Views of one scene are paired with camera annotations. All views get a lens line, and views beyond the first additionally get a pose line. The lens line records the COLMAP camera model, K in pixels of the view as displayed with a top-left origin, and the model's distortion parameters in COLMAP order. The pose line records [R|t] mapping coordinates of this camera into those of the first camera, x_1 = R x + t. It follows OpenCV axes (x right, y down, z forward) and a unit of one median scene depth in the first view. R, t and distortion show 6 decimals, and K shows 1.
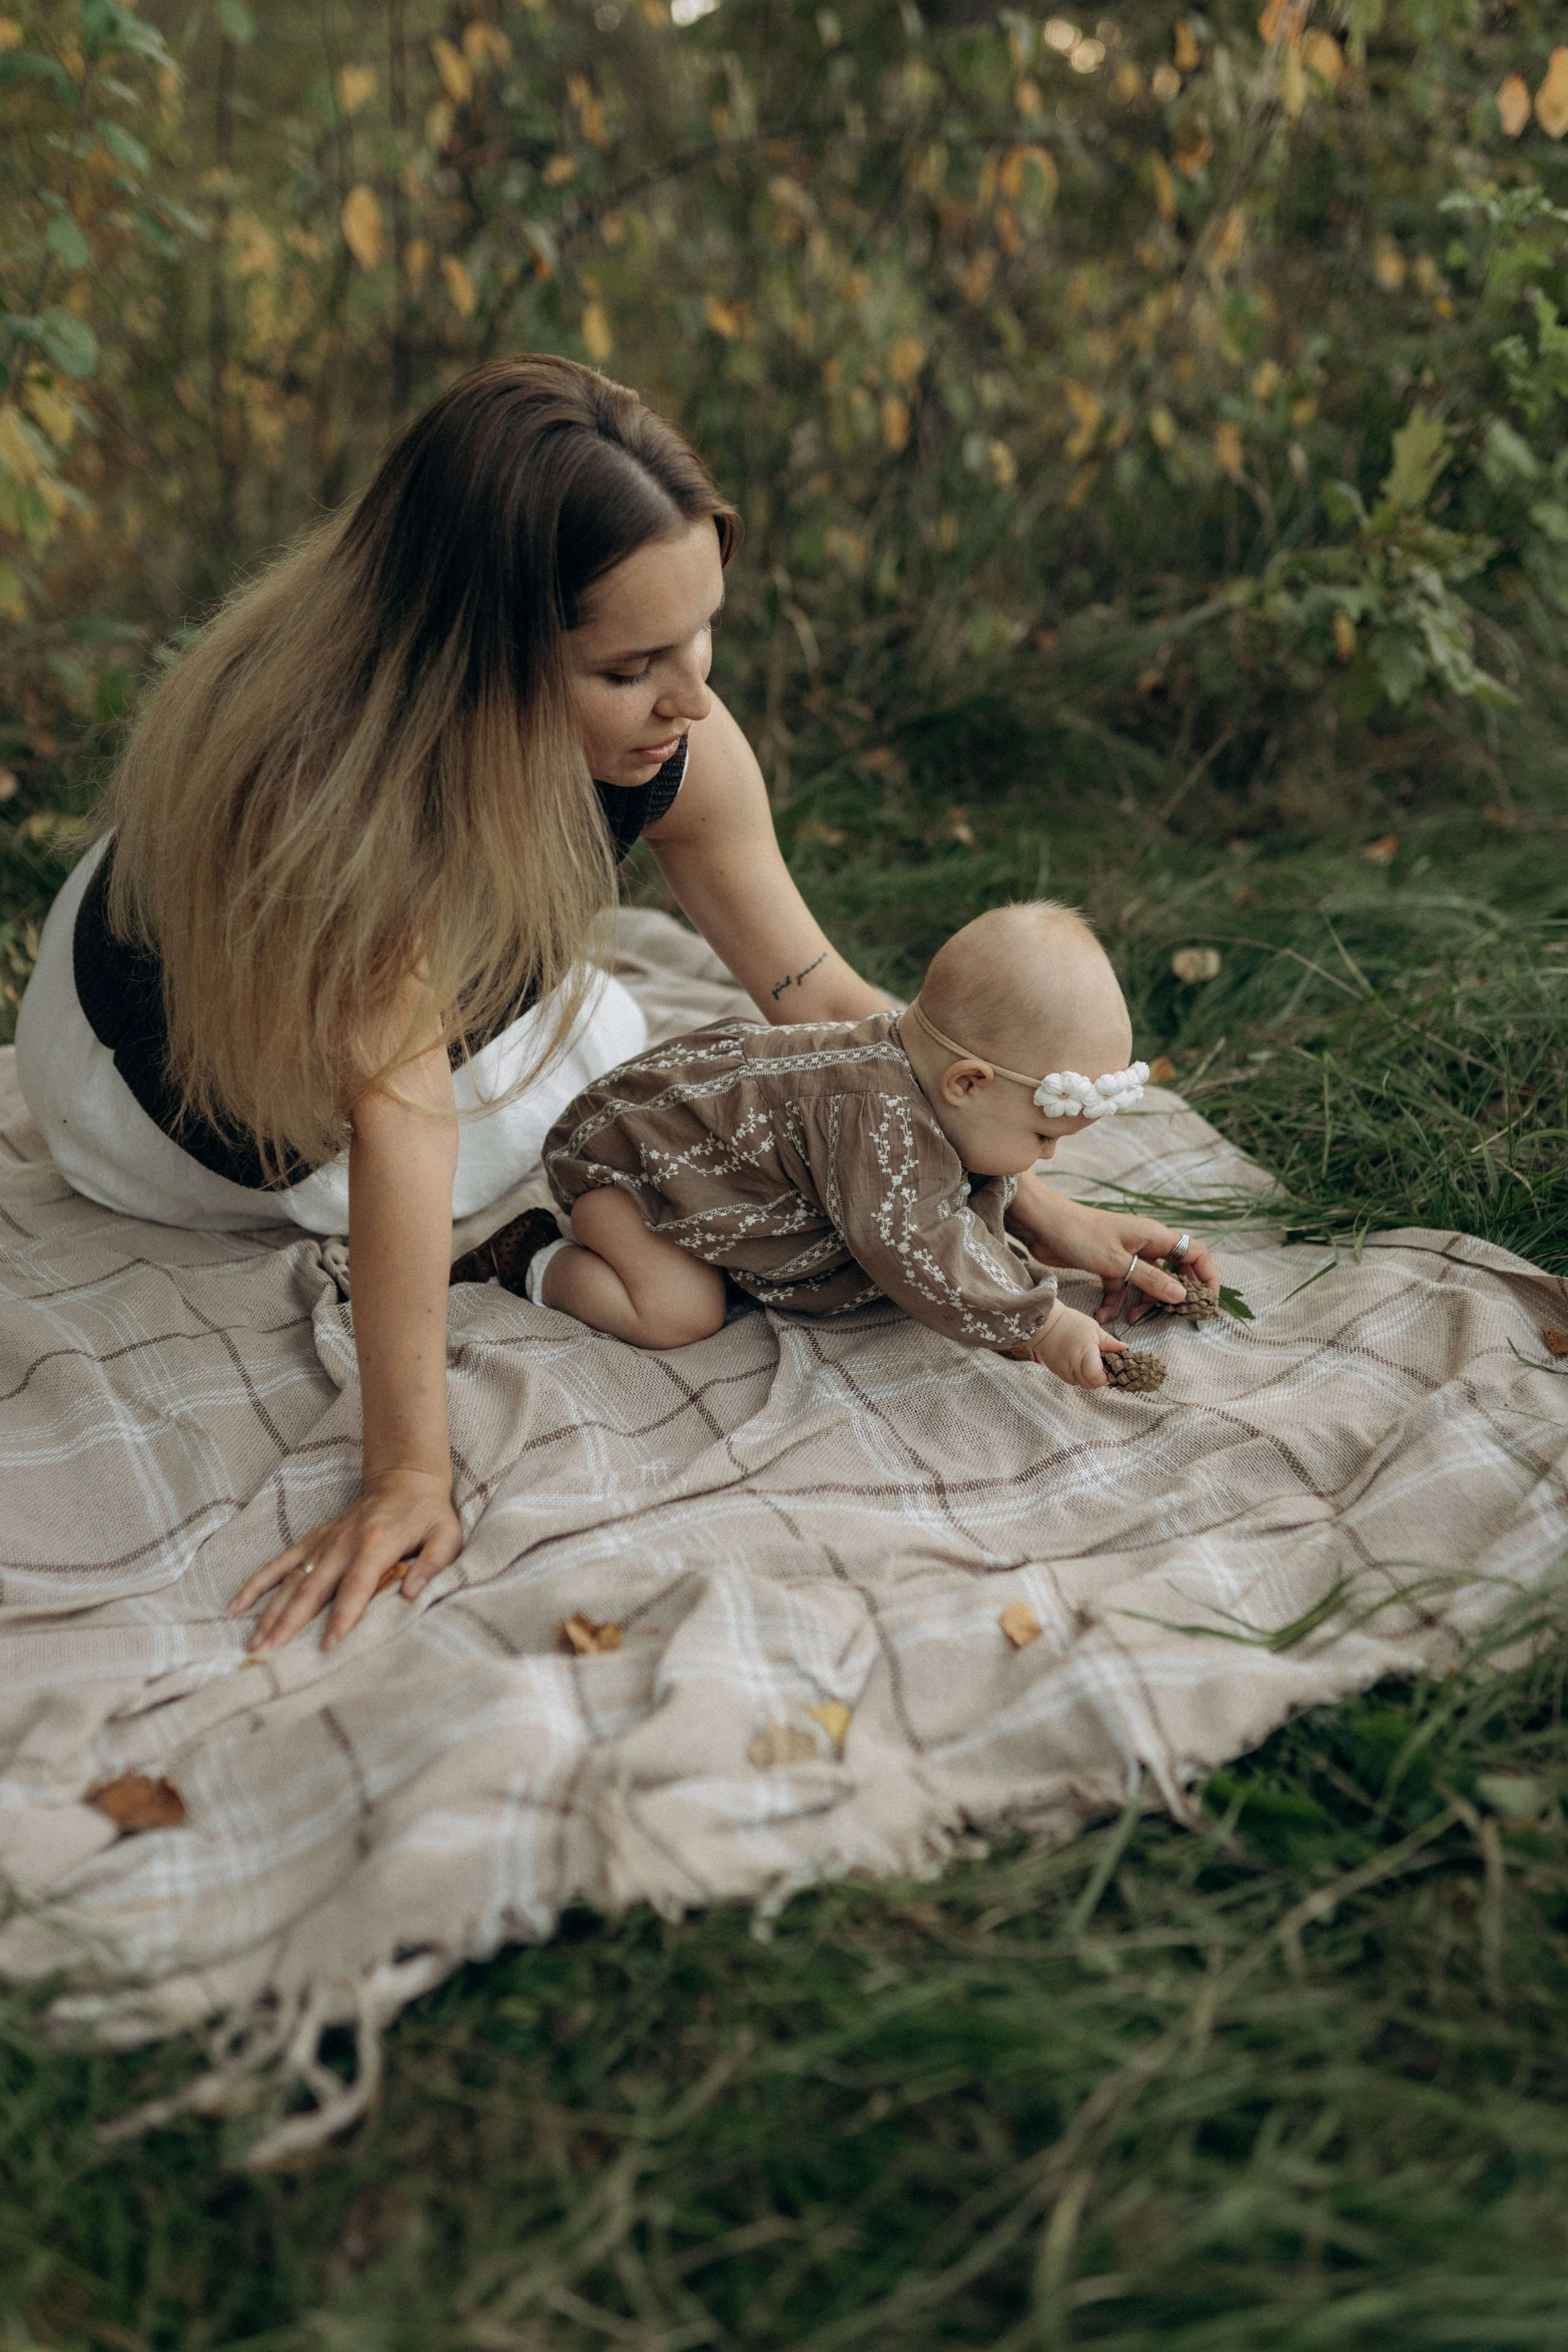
lens RADIAL K [[2458.7, 0, 784.0], [0, 2458.7, 1176.0], [0, 0, 1]] dist [-0.007317, -0.012809]
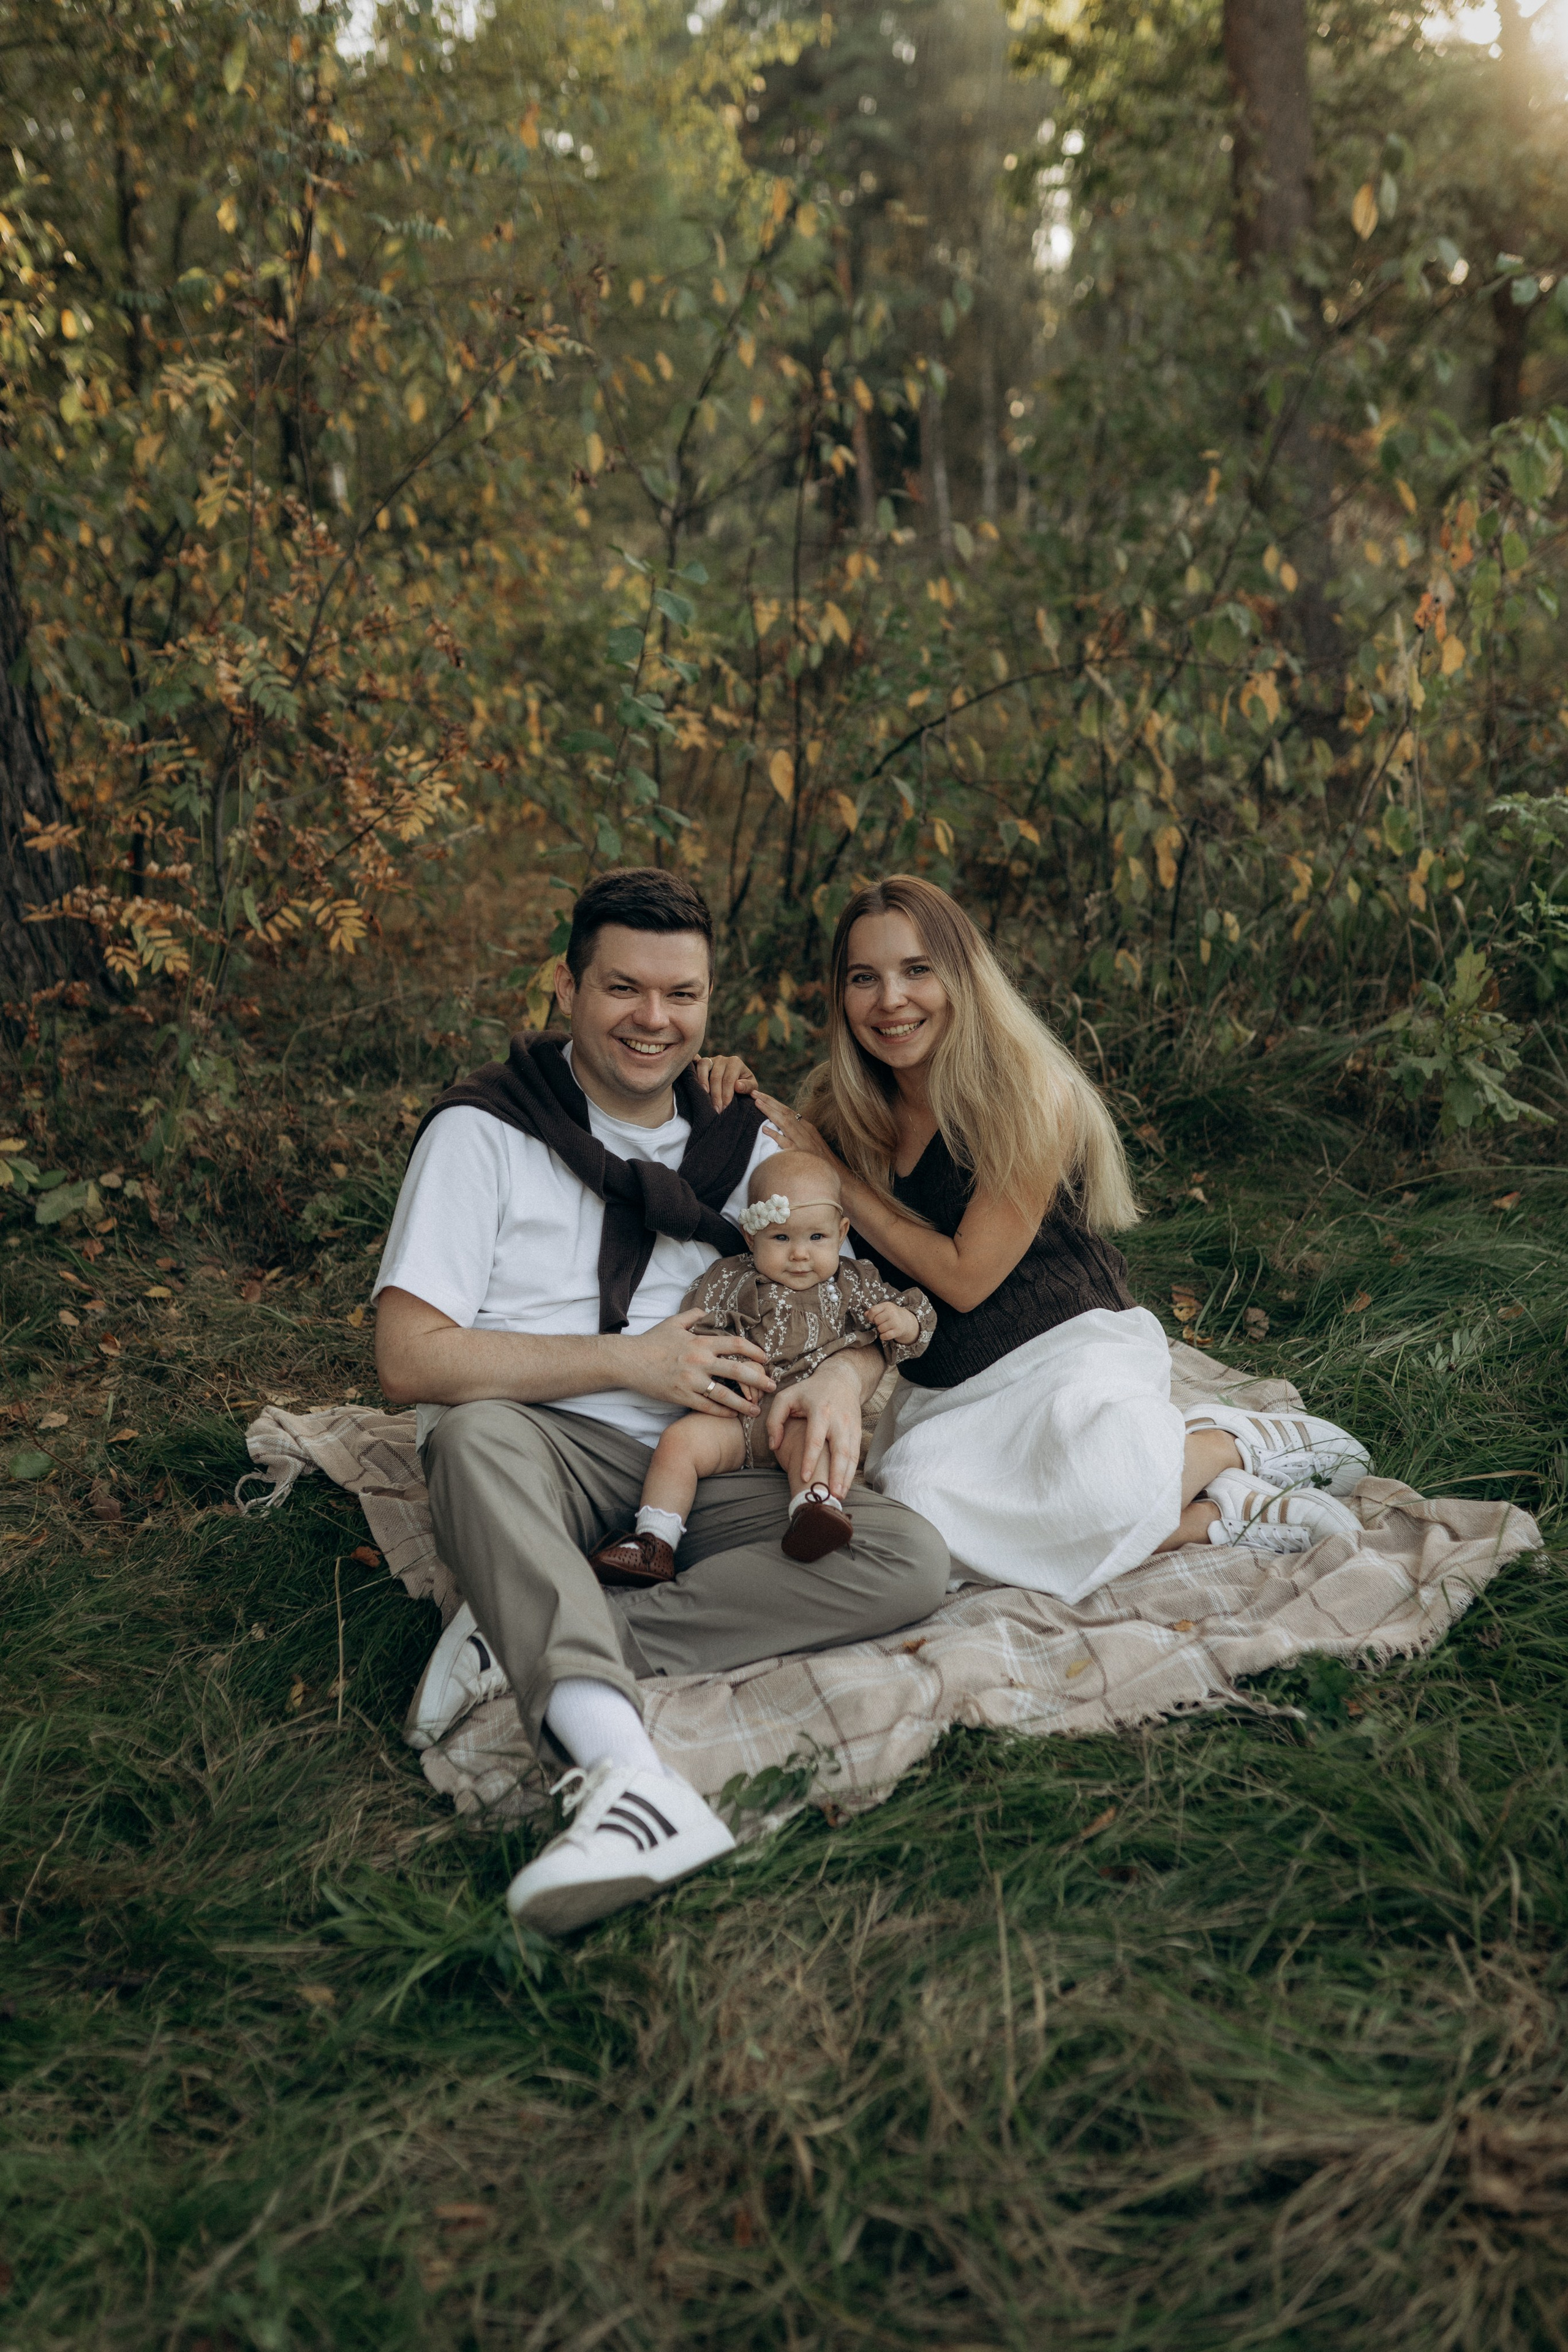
lens RADIAL K [[2458.7, 0, 784.0], [0, 2458.7, 1176.0], [0, 0, 1]] dist [-0.007317, -0.012809]
pose [[0.989760, -0.003345, -0.142704, 0.035471], [-0.010739, 0.995147, -0.097807, -0.007937], [0.142339, 0.098338, 0.984921, -0.401449]]
